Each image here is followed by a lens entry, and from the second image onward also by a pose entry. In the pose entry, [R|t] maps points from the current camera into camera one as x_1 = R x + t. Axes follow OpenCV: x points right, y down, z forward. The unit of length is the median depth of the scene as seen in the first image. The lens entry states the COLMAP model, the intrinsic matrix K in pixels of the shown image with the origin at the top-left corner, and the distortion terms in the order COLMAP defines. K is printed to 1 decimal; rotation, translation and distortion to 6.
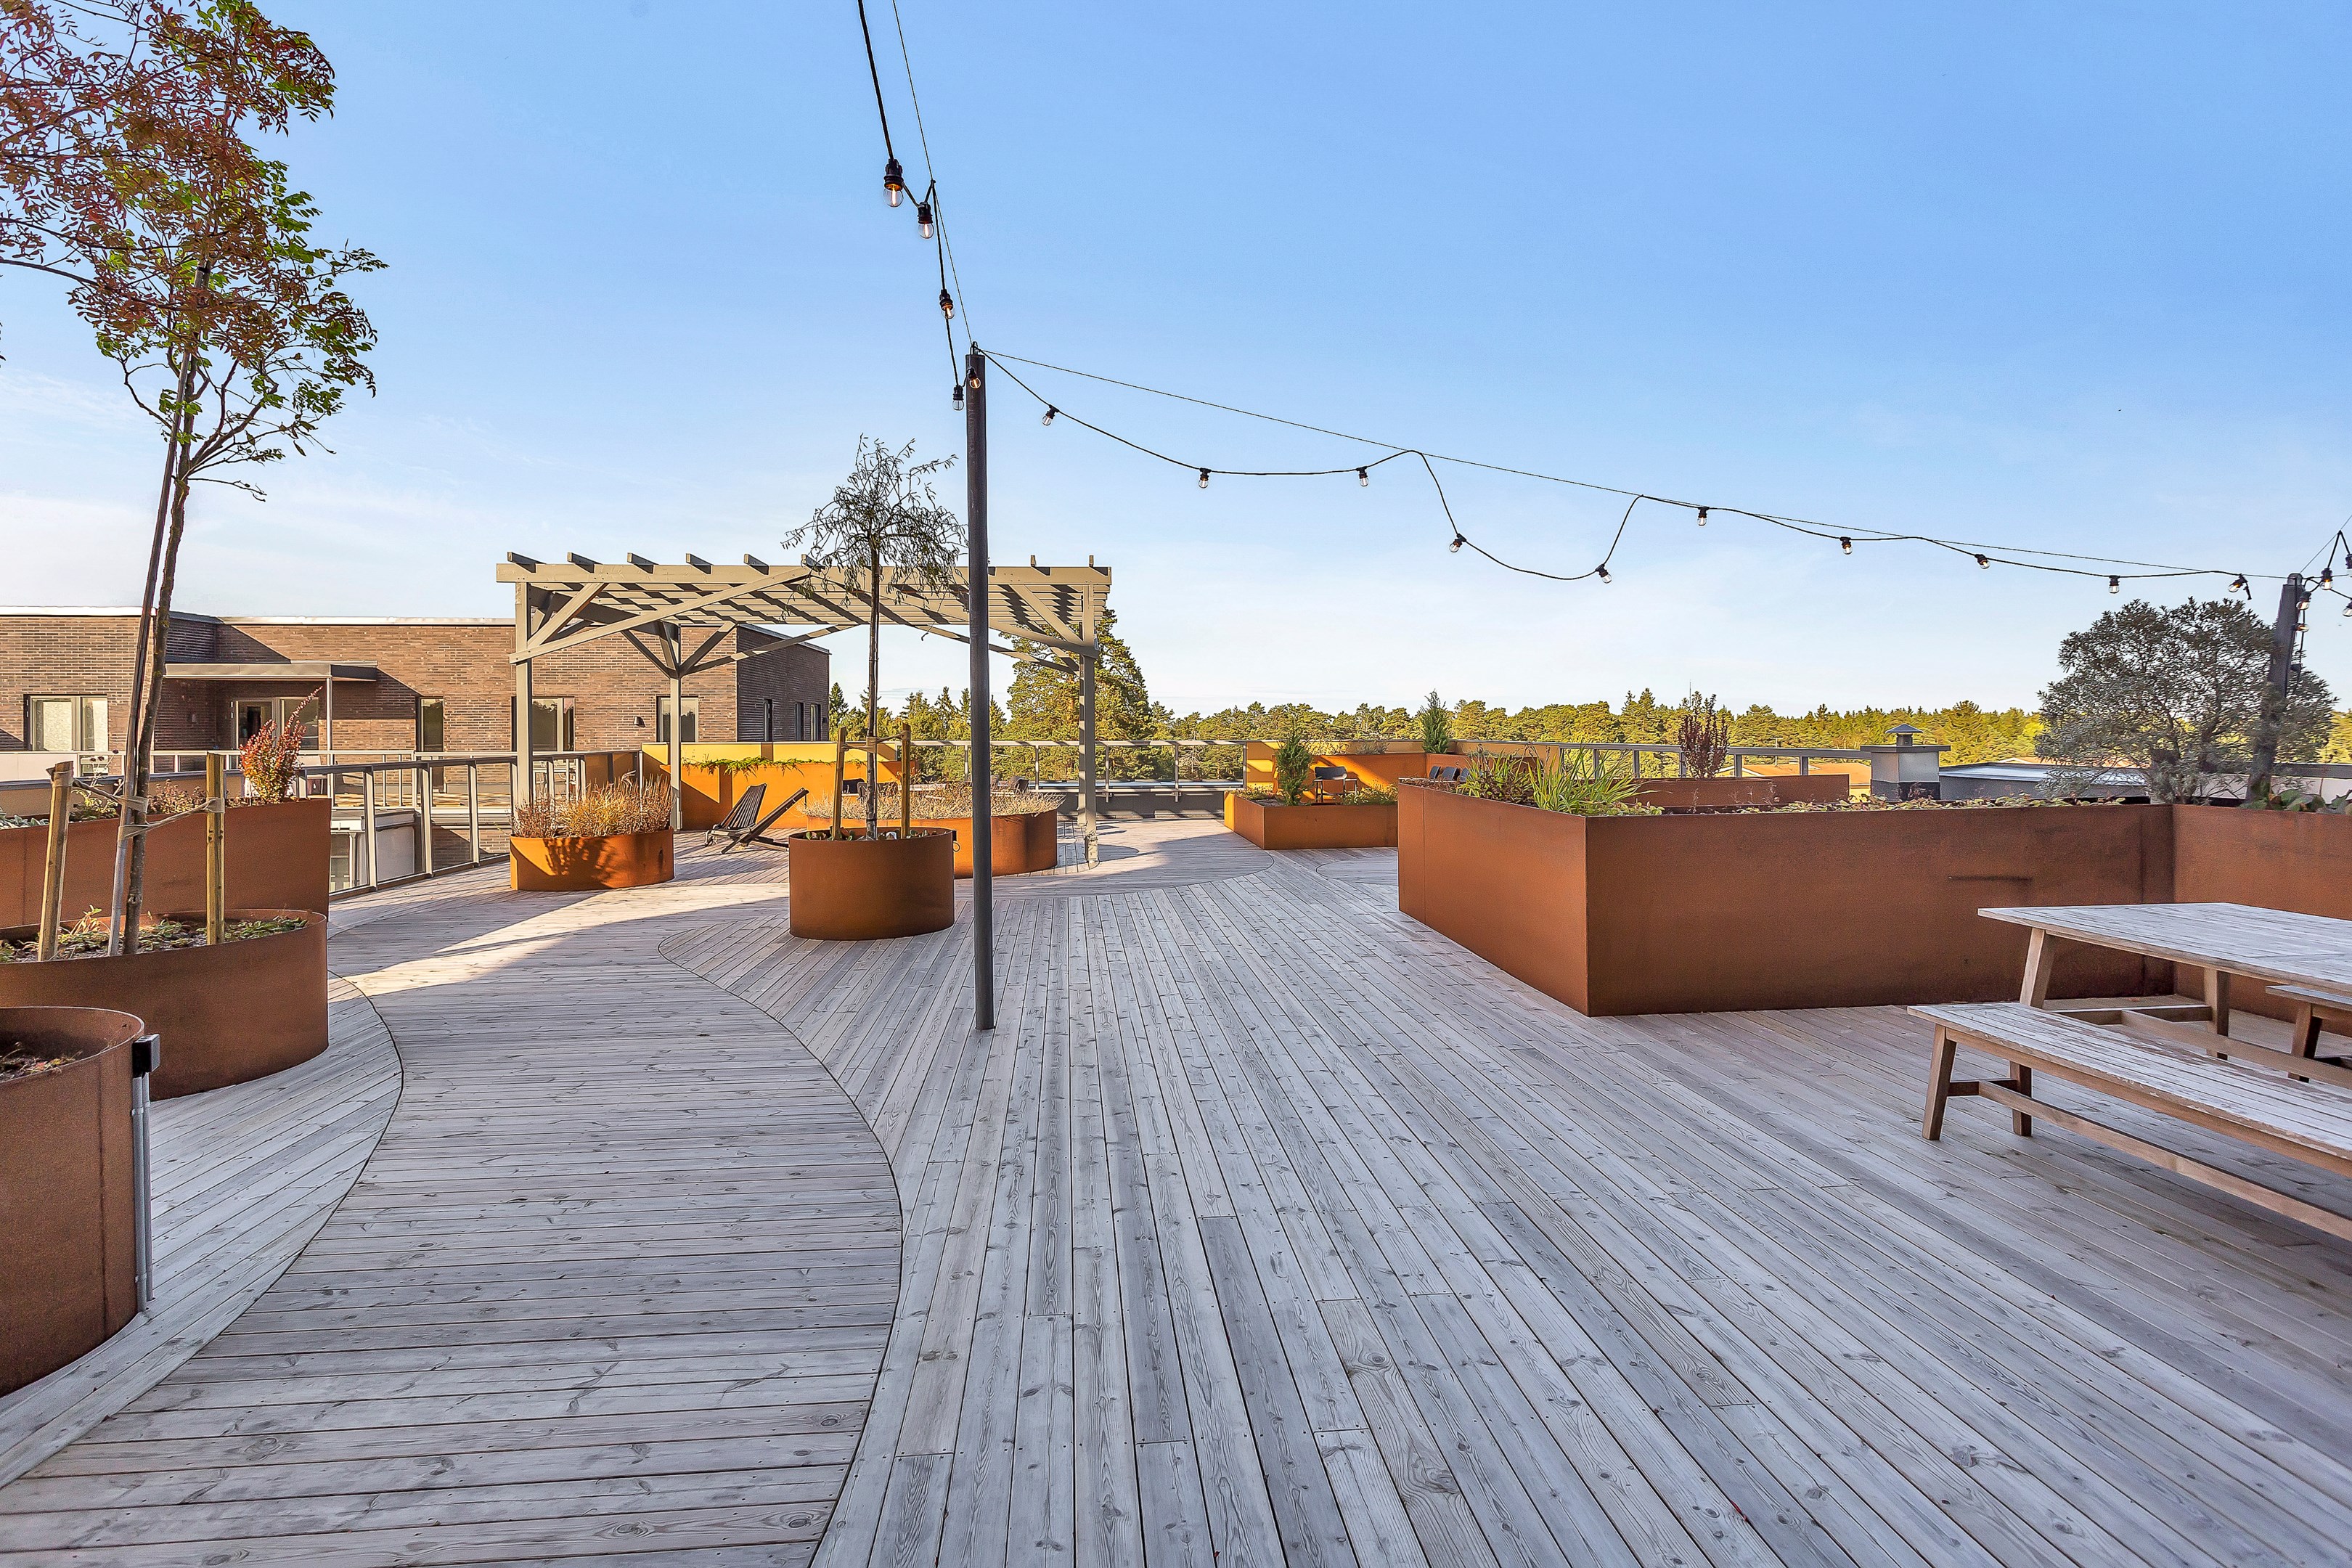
lens RADIAL K [[1338.3, 0, 1178.6], [0, 1338.3, 772.5], [0, 0, 1]] dist [0.009473, 0.001085]
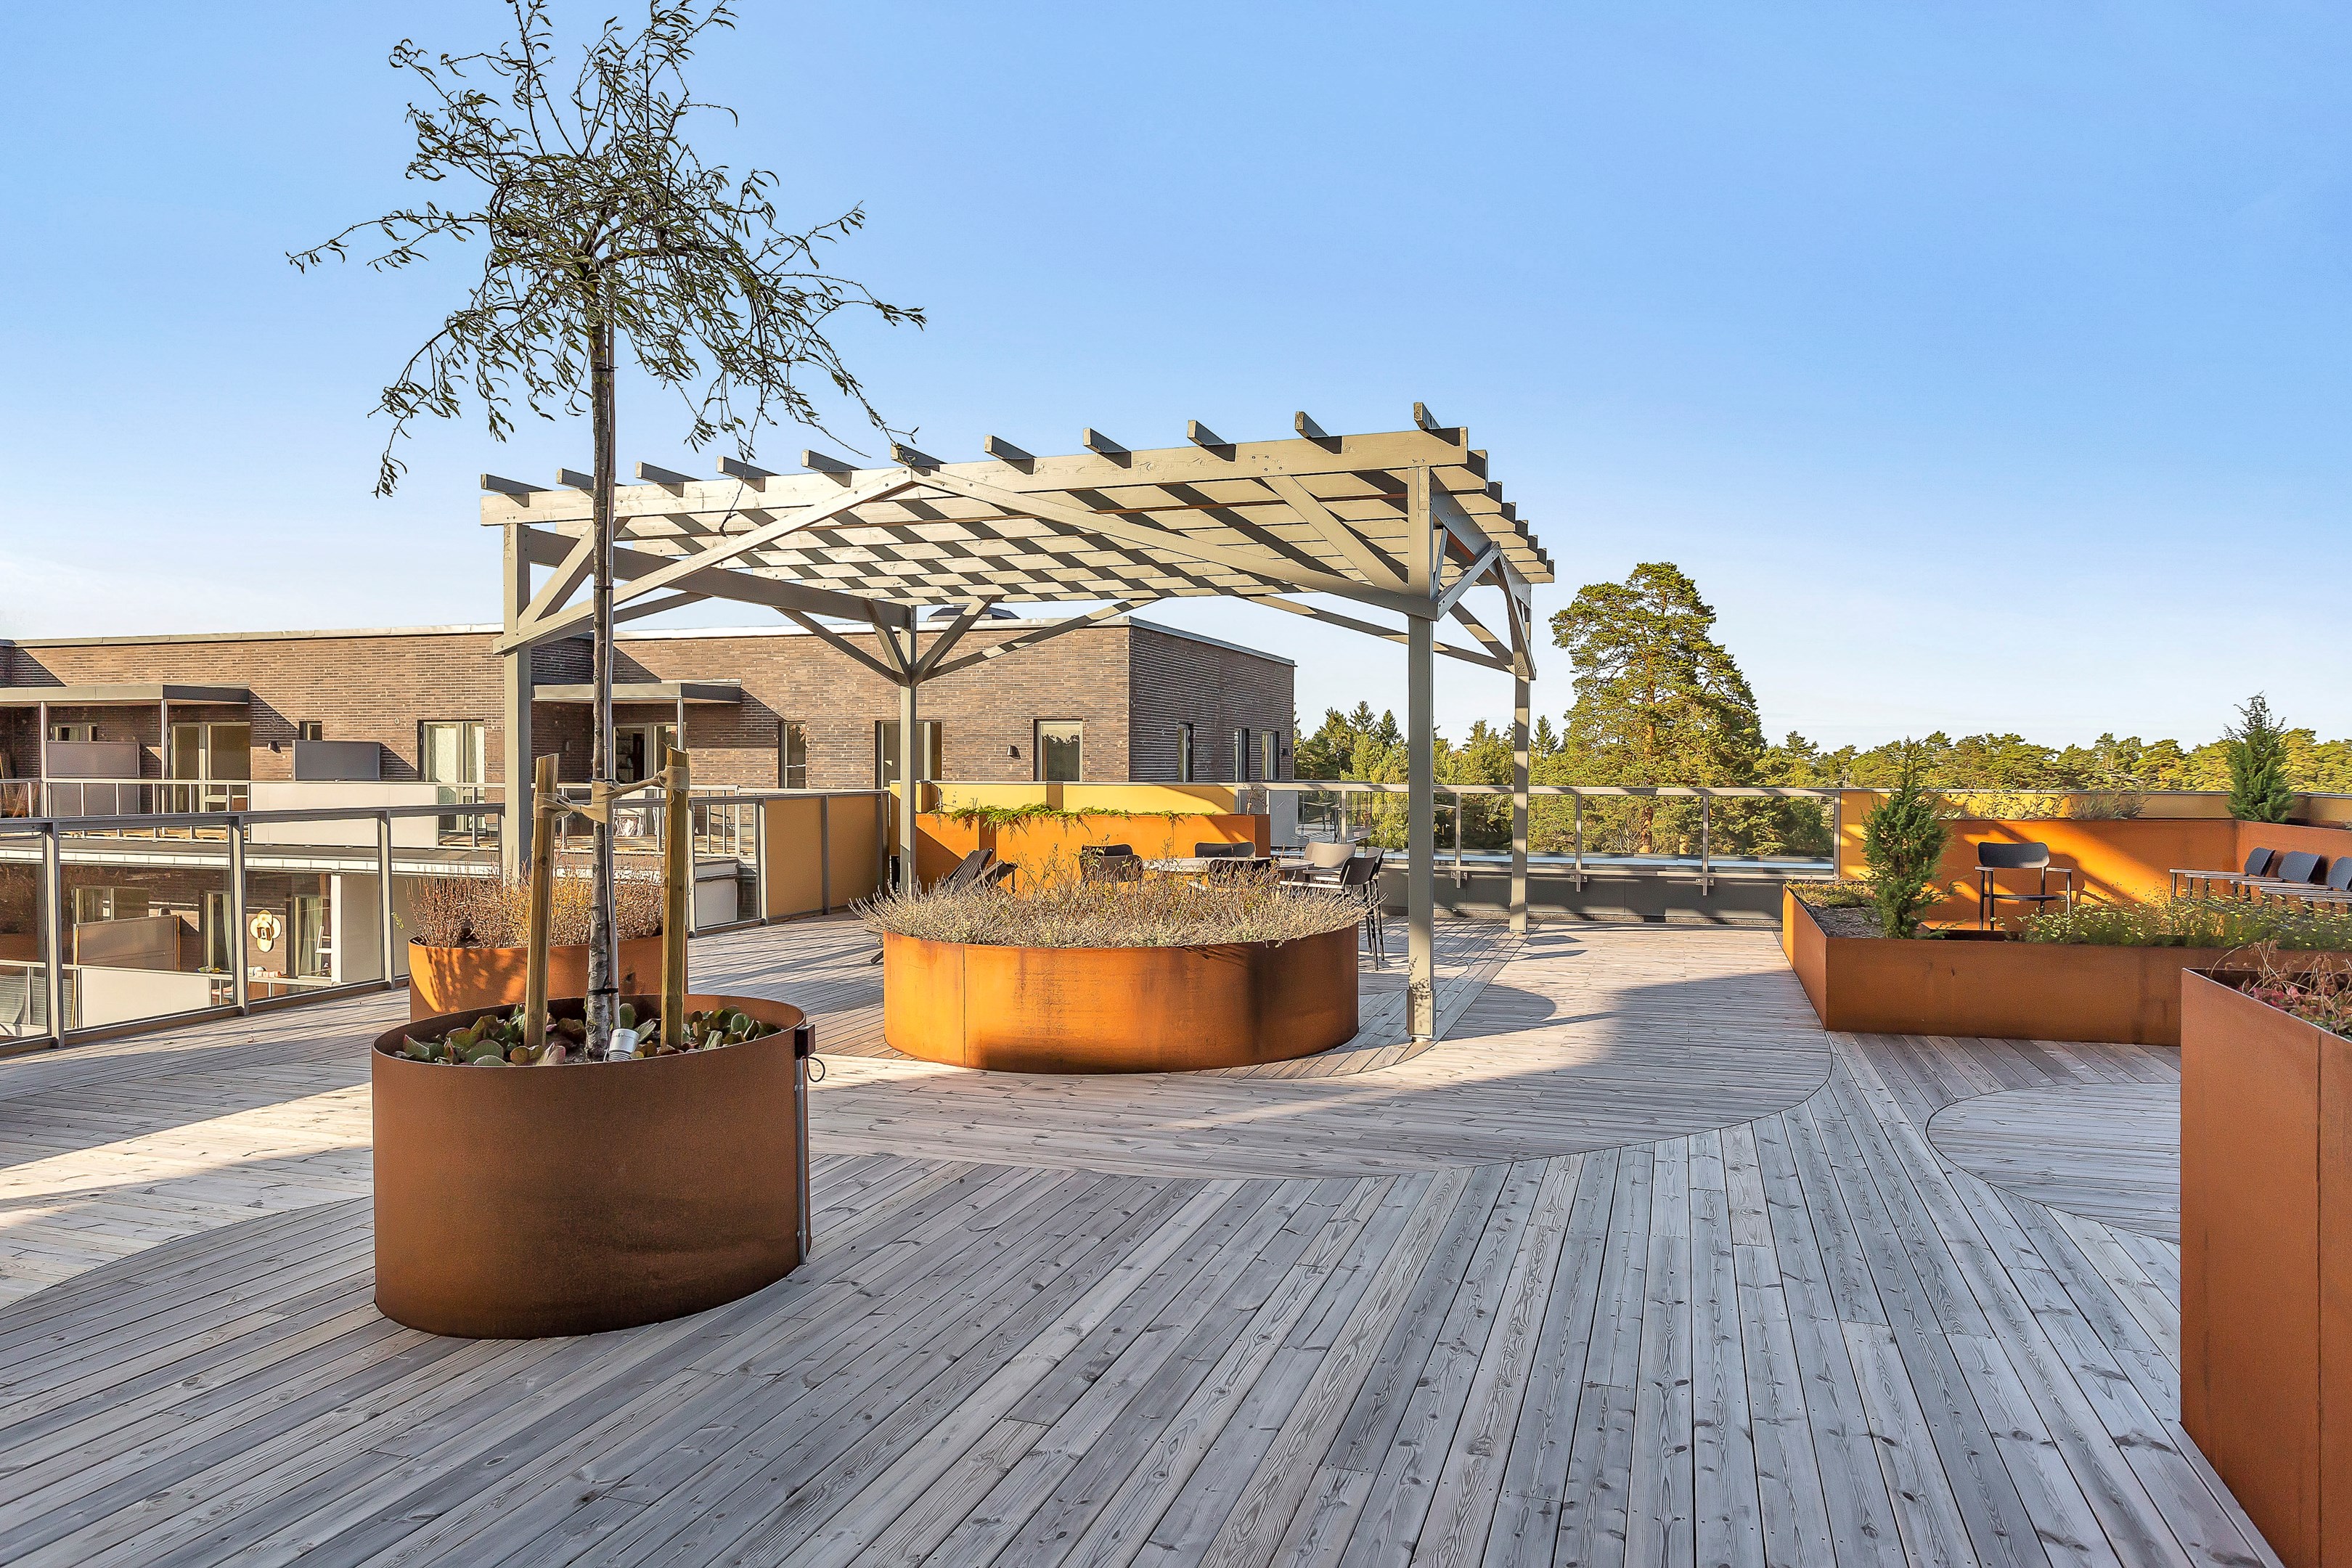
lens RADIAL K [[1510.5, 0, 1176.5], [0, 1510.5, 785.7], [0, 0, 1]] dist [0.003510, 0.002401]
pose [[0.914812, 0.013440, -0.403656, 0.040780], [-0.020989, 0.999678, -0.014282, -0.008675], [0.403334, 0.021537, 0.914799, 0.258339]]
